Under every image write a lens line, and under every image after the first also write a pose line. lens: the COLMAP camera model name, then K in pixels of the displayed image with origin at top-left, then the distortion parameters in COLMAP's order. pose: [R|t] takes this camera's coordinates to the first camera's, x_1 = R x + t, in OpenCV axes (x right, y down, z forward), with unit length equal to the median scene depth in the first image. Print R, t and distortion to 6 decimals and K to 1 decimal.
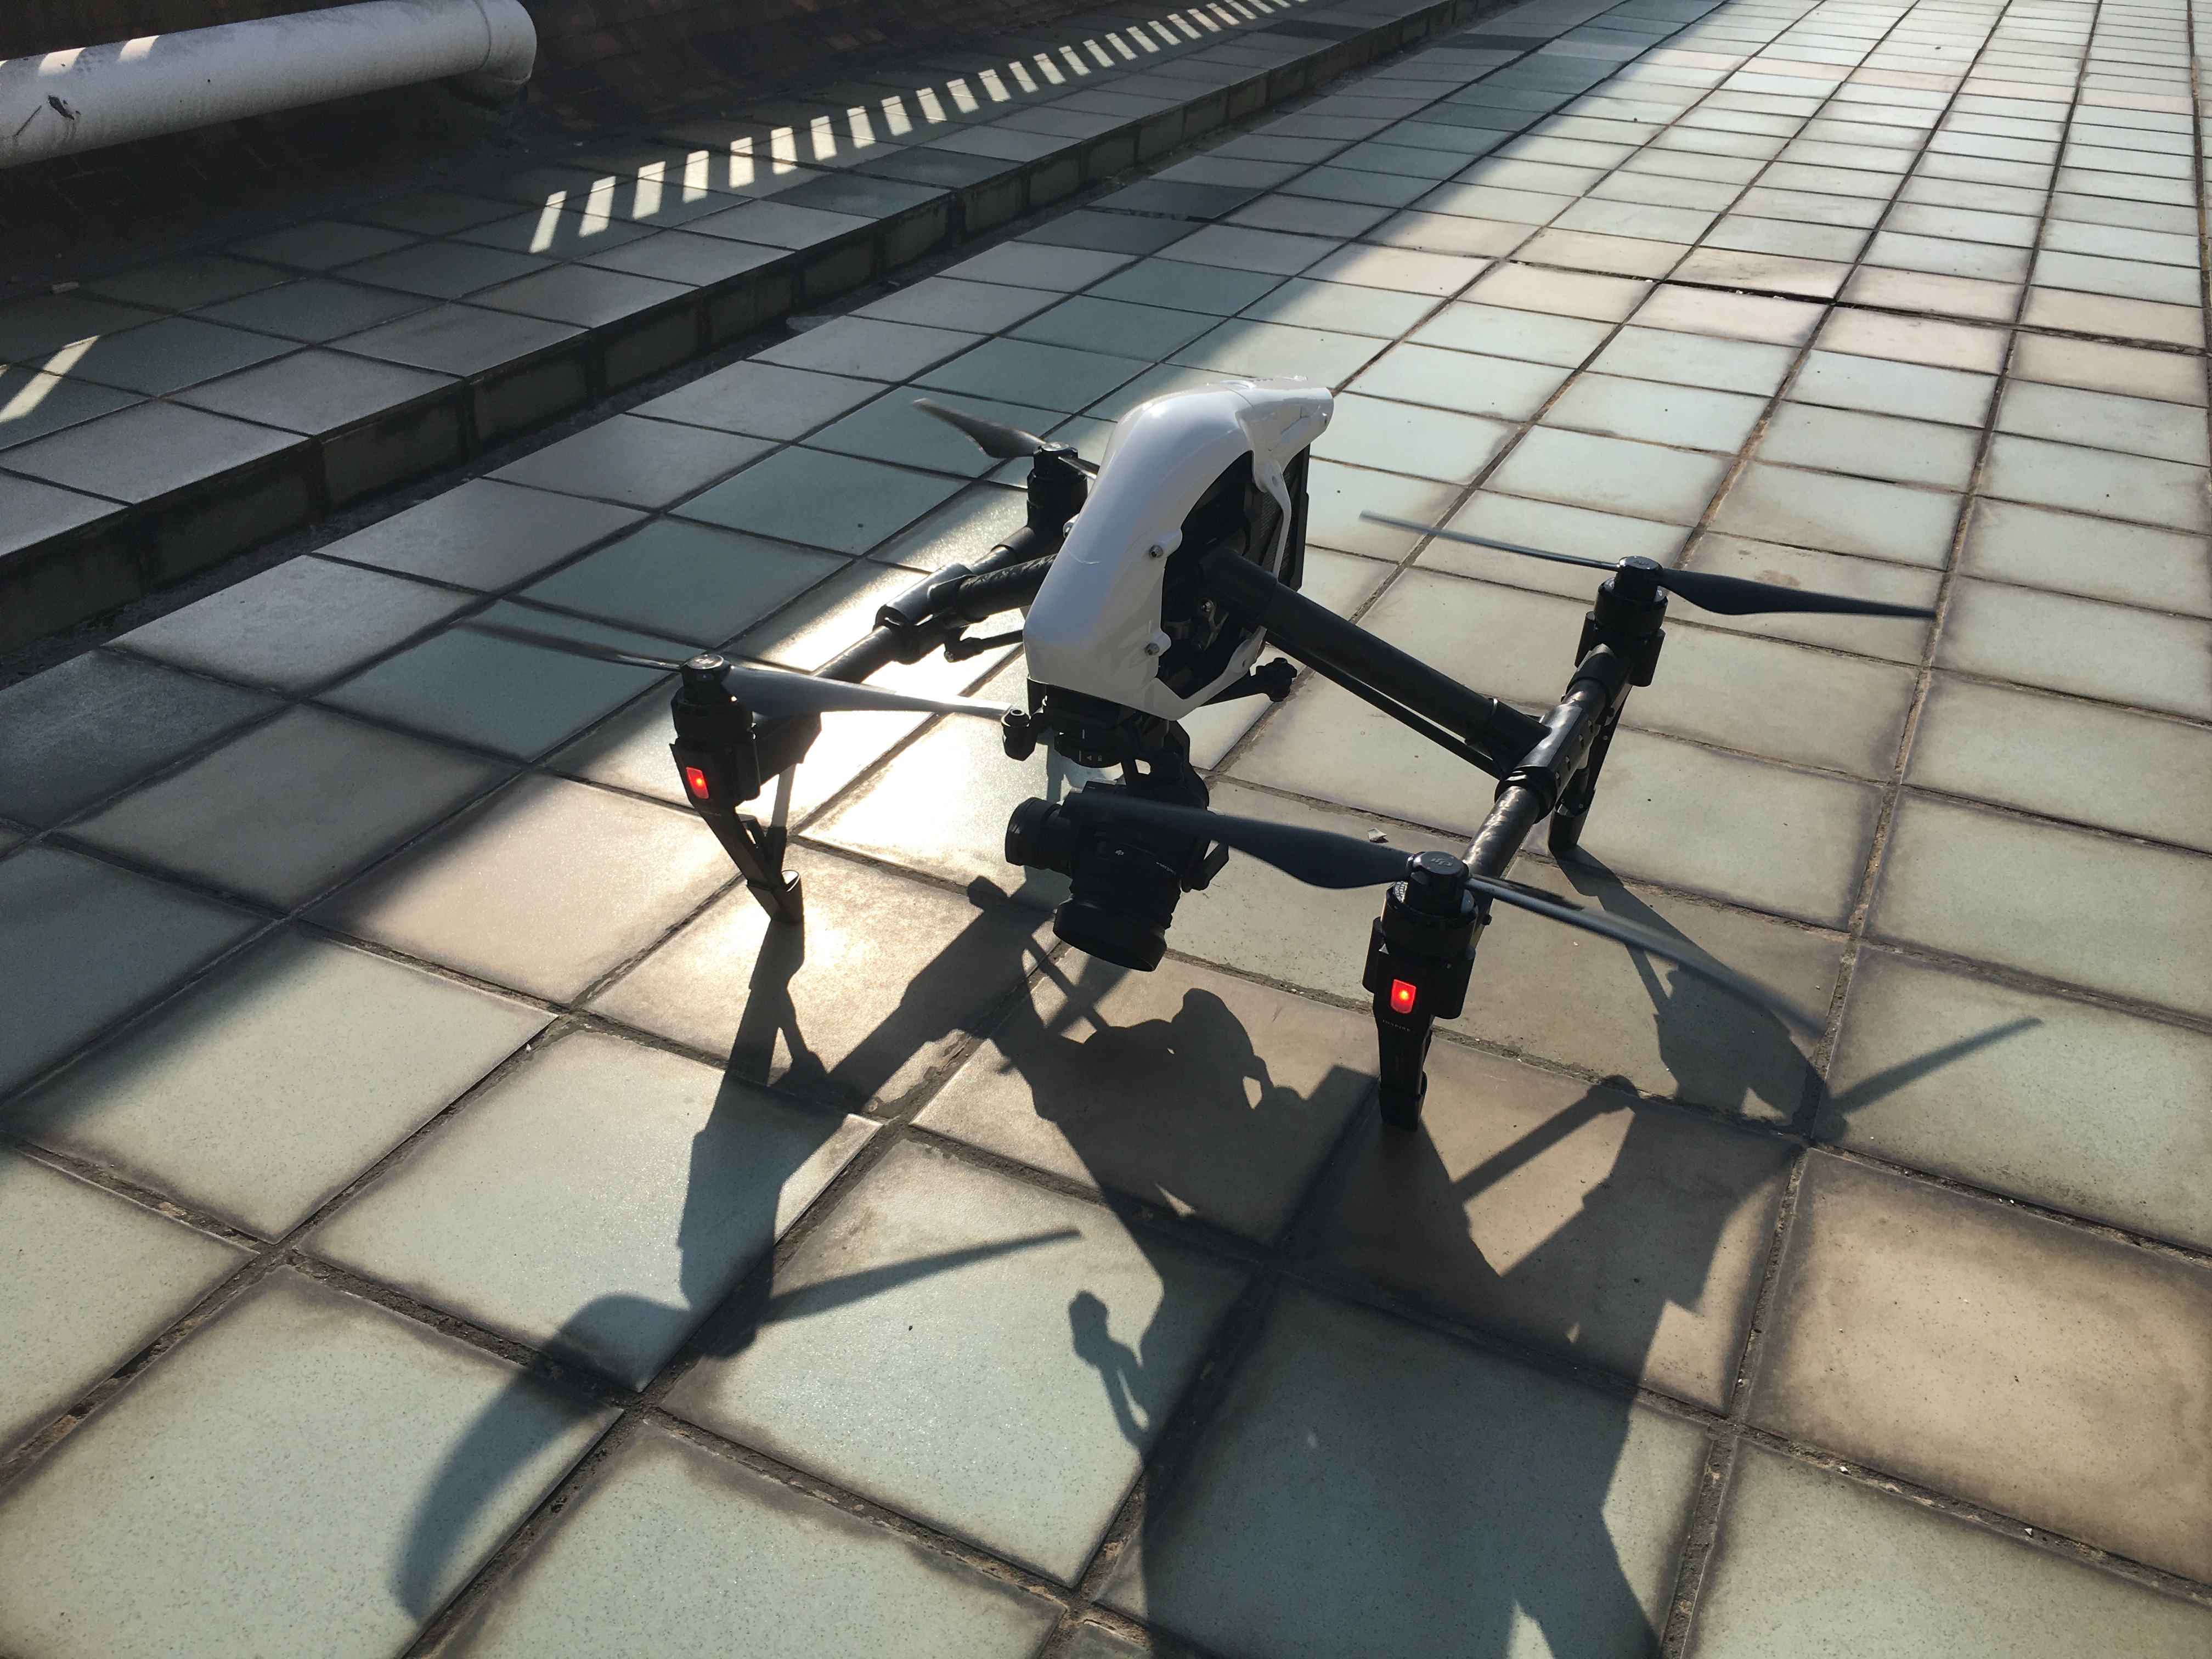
lens RADIAL K [[1967.3, 0, 1106.0], [0, 1967.3, 829.5], [0, 0, 1]] dist [0.115682, -0.170026]
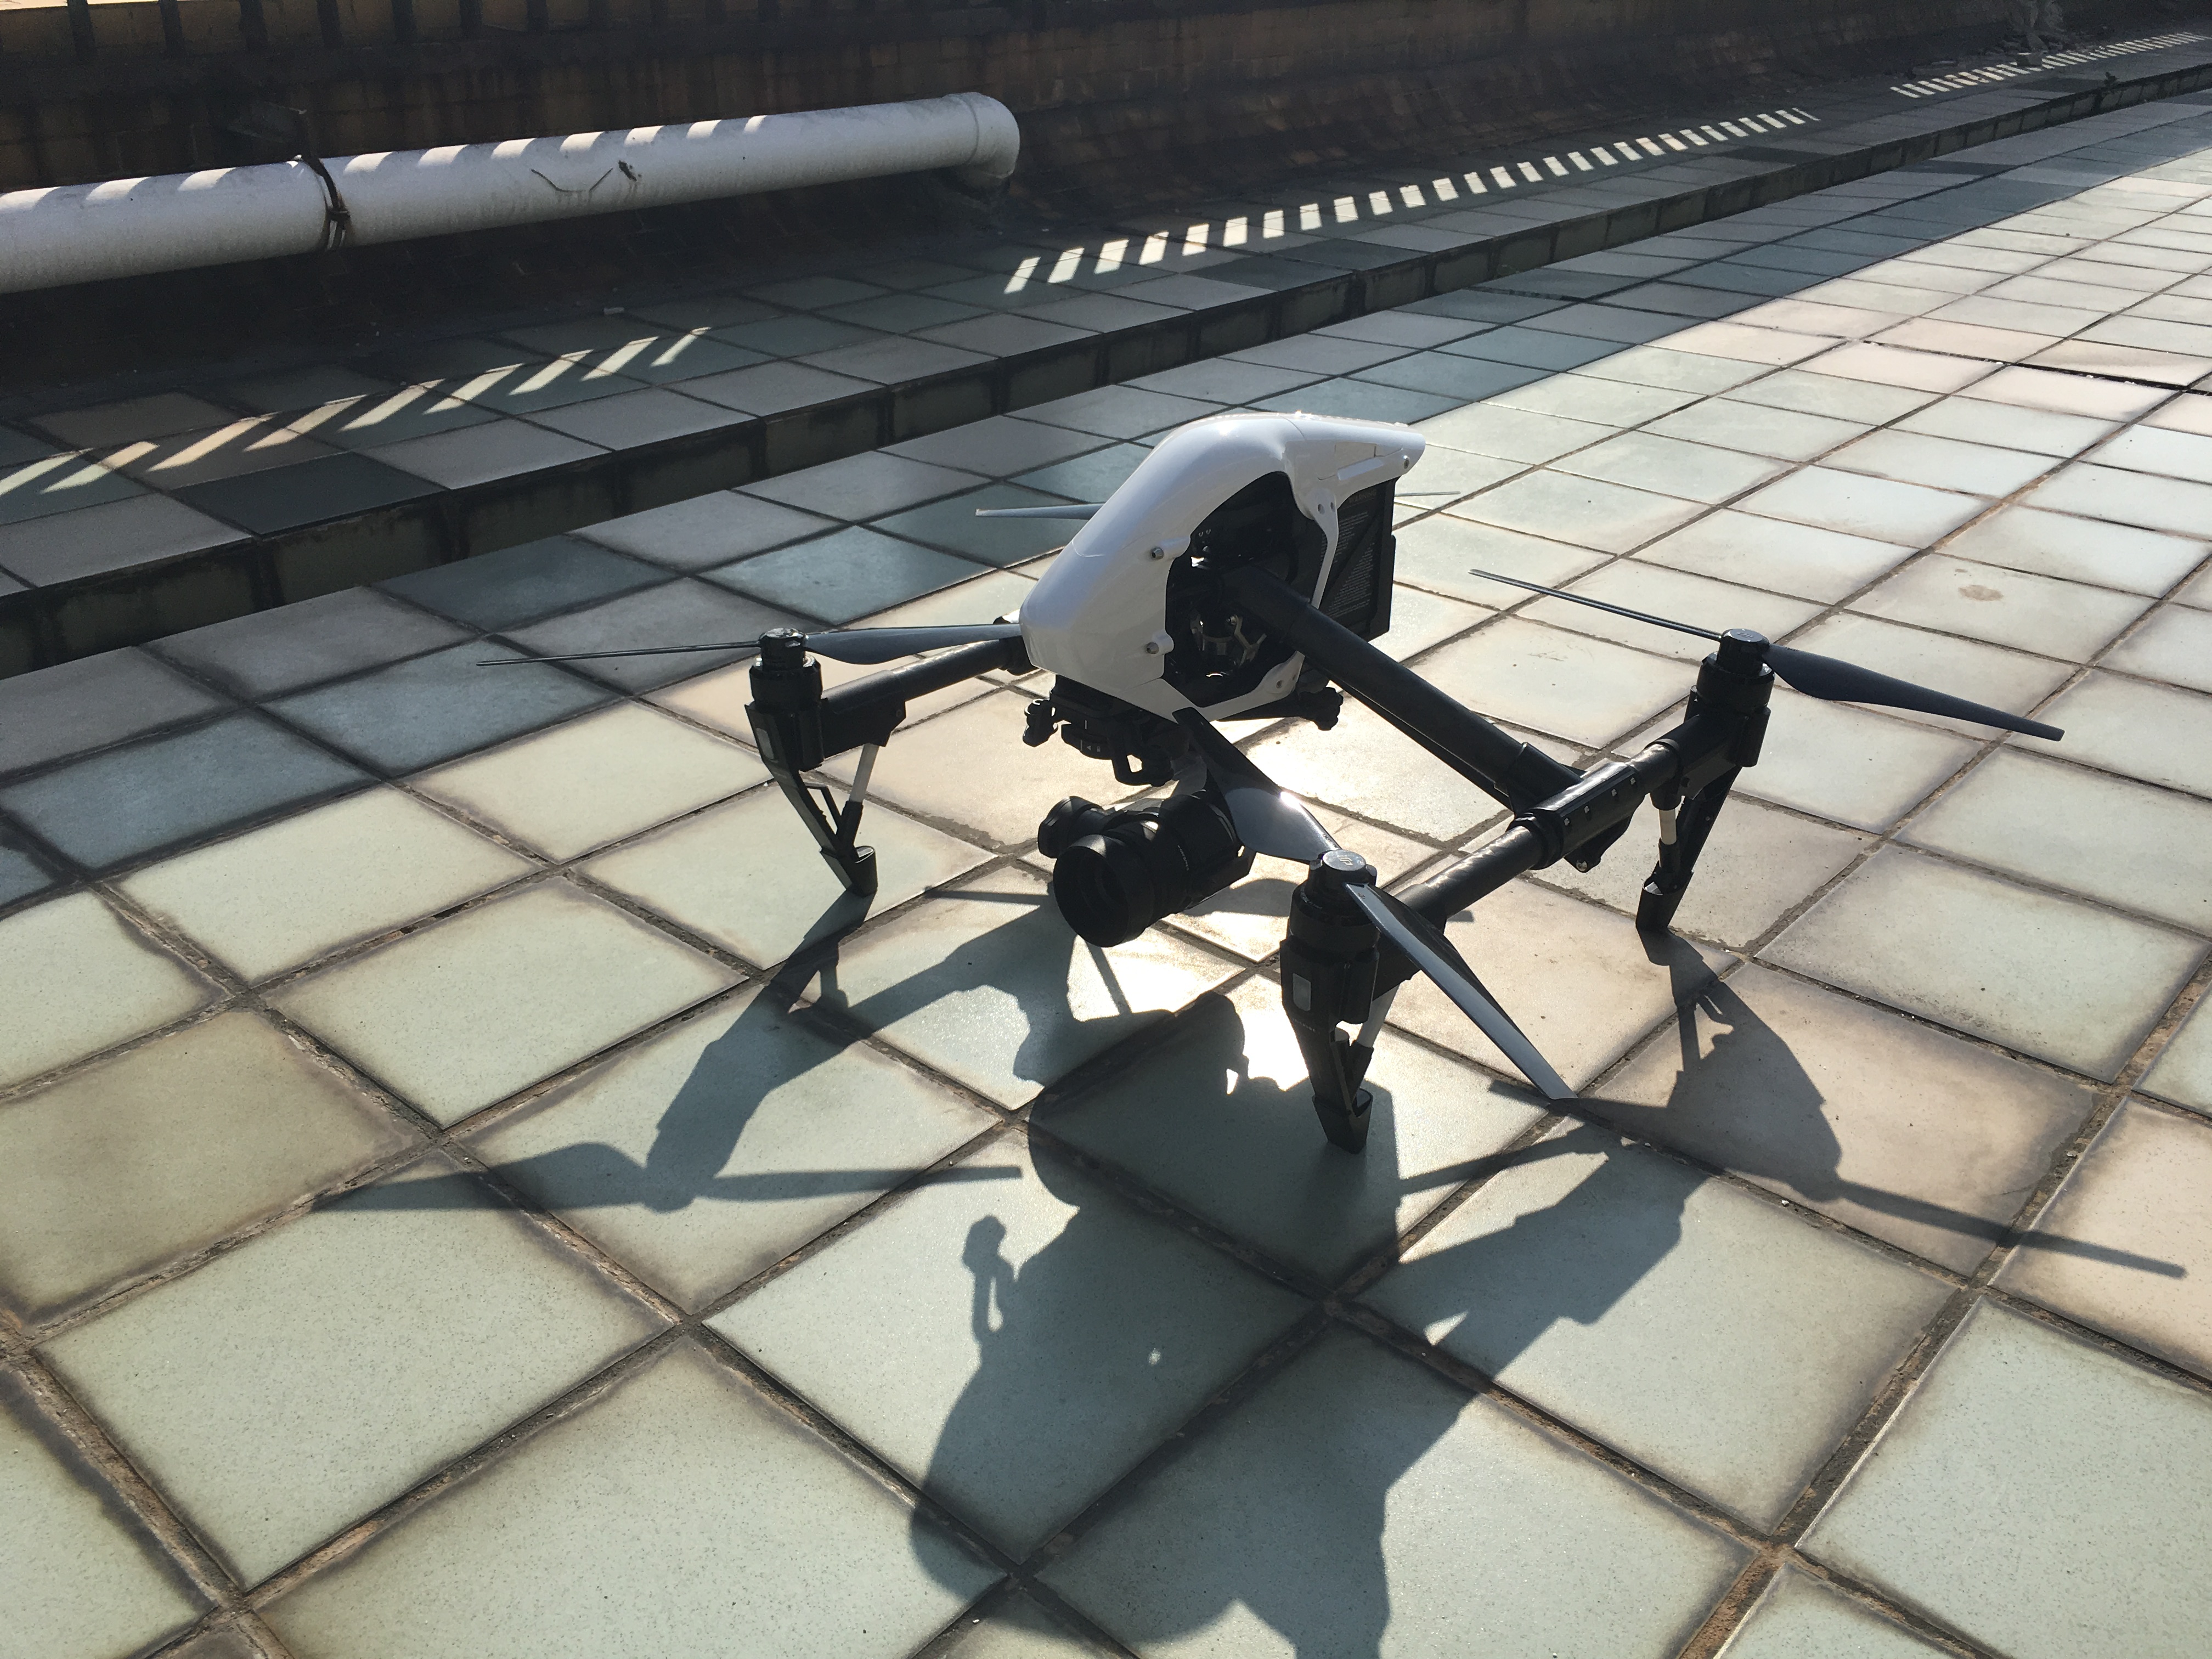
lens RADIAL K [[1967.3, 0, 1106.0], [0, 1967.3, 829.5], [0, 0, 1]] dist [0.115682, -0.170026]
pose [[0.962302, 0.097887, -0.253759, 0.133385], [-0.116483, 0.991422, -0.059287, 0.094014], [0.245778, 0.086611, 0.965449, -0.112549]]
